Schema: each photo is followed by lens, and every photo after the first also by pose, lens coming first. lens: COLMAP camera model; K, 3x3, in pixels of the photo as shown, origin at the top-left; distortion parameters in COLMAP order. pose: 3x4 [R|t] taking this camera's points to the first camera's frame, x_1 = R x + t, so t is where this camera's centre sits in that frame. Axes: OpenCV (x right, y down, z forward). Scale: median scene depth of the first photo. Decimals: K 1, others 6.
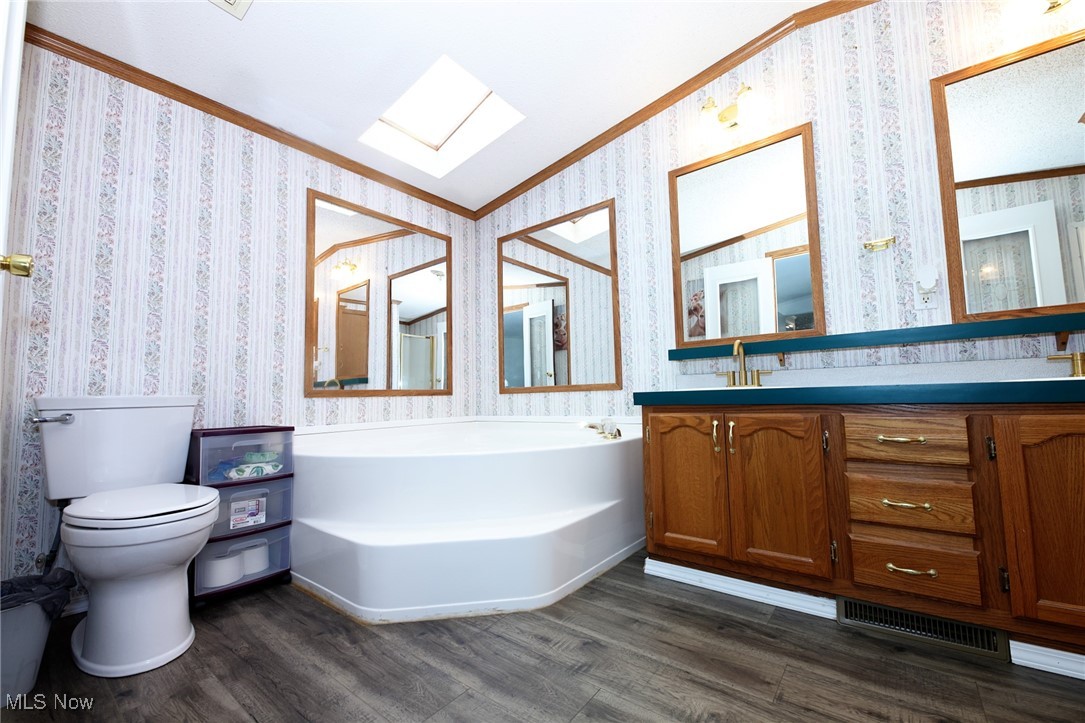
lens RADIAL K [[421.7, 0, 542.5], [0, 421.7, 361.5], [0, 0, 1]] dist [0.007173, -0.008287]
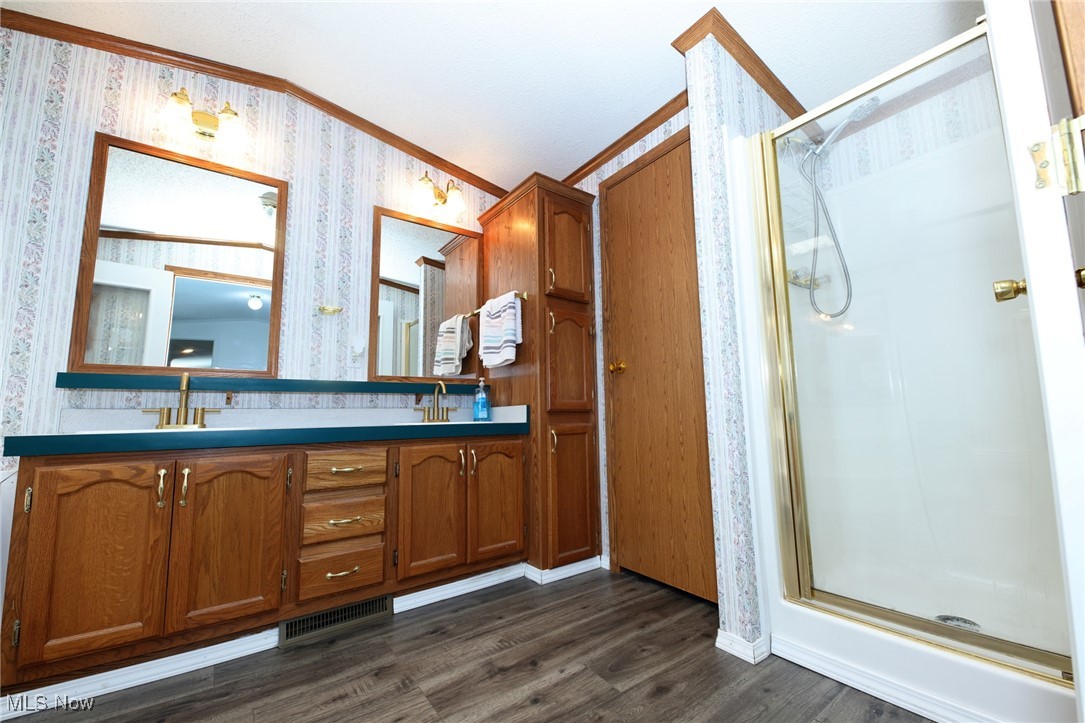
lens RADIAL K [[421.7, 0, 542.5], [0, 421.7, 361.5], [0, 0, 1]] dist [0.007173, -0.008287]
pose [[0.279926, 0.138823, 0.949931, -0.233297], [-0.065039, 0.989958, -0.125507, -0.017745], [-0.957816, -0.026650, 0.286144, 0.056863]]
